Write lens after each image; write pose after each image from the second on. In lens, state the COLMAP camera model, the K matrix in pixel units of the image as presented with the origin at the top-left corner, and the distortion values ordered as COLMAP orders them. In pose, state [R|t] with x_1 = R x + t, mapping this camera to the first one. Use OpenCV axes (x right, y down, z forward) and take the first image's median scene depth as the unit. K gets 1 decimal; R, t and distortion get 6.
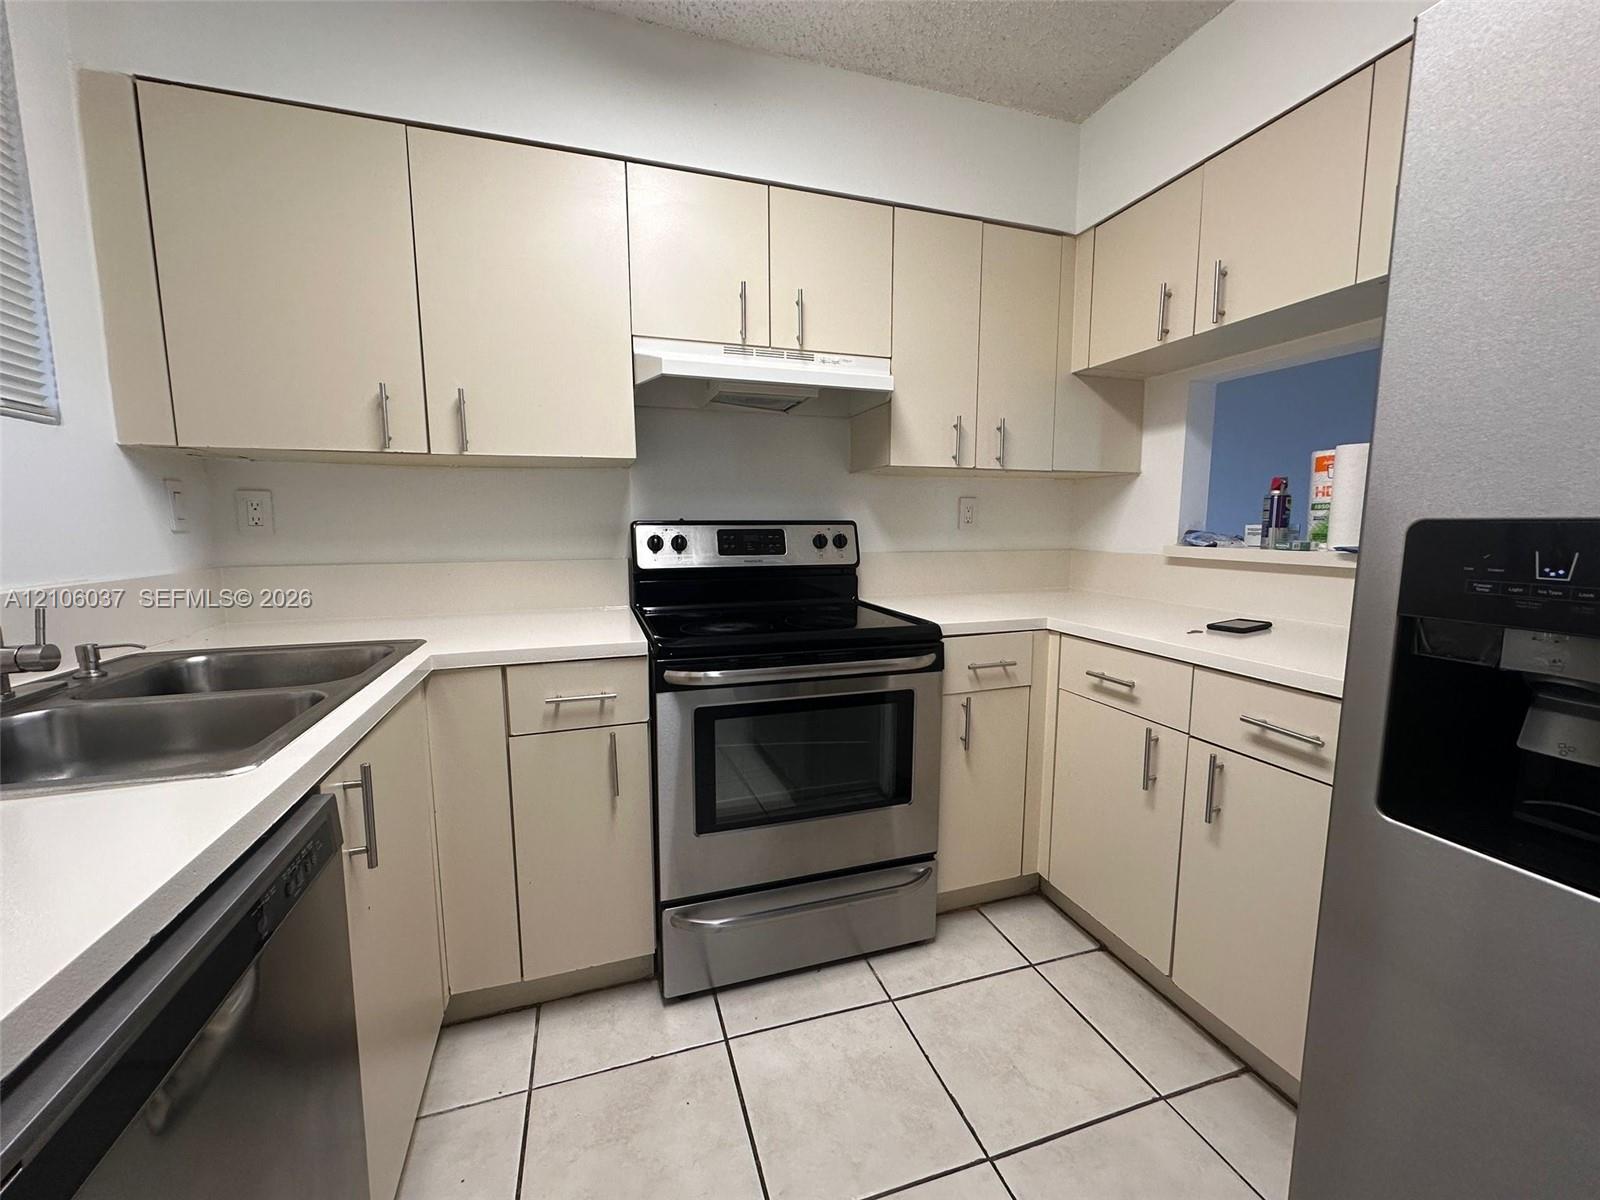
lens RADIAL K [[654.9, 0, 801.8], [0, 654.9, 599.5], [0, 0, 1]] dist [0.010184, -0.000209]
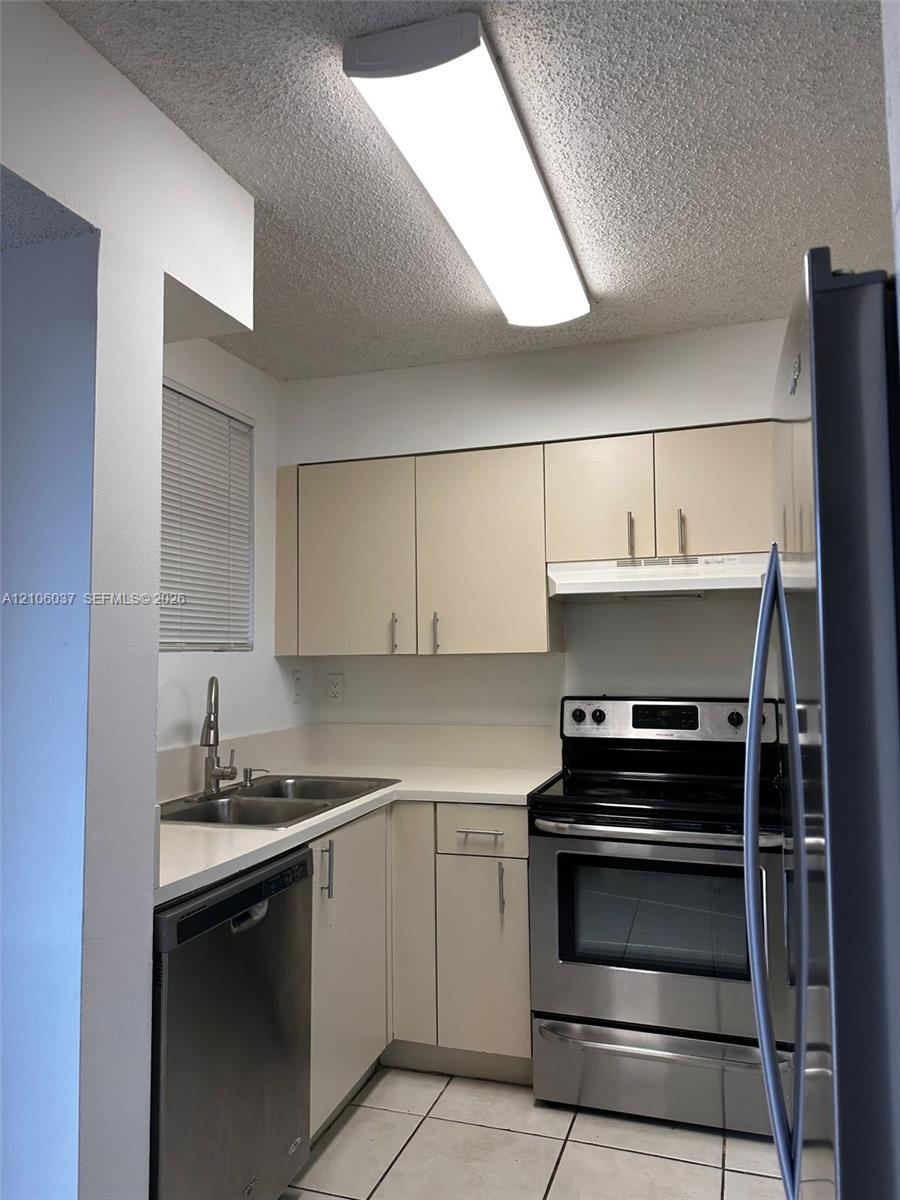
lens RADIAL K [[853.0, 0, 450.5], [0, 853.0, 599.7], [0, 0, 1]] dist [0.075969, -0.022795]
pose [[0.806773, -0.046042, -0.589065, 0.685573], [-0.060743, 0.985214, -0.160197, -0.039025], [0.587731, 0.165024, 0.792047, -0.548974]]
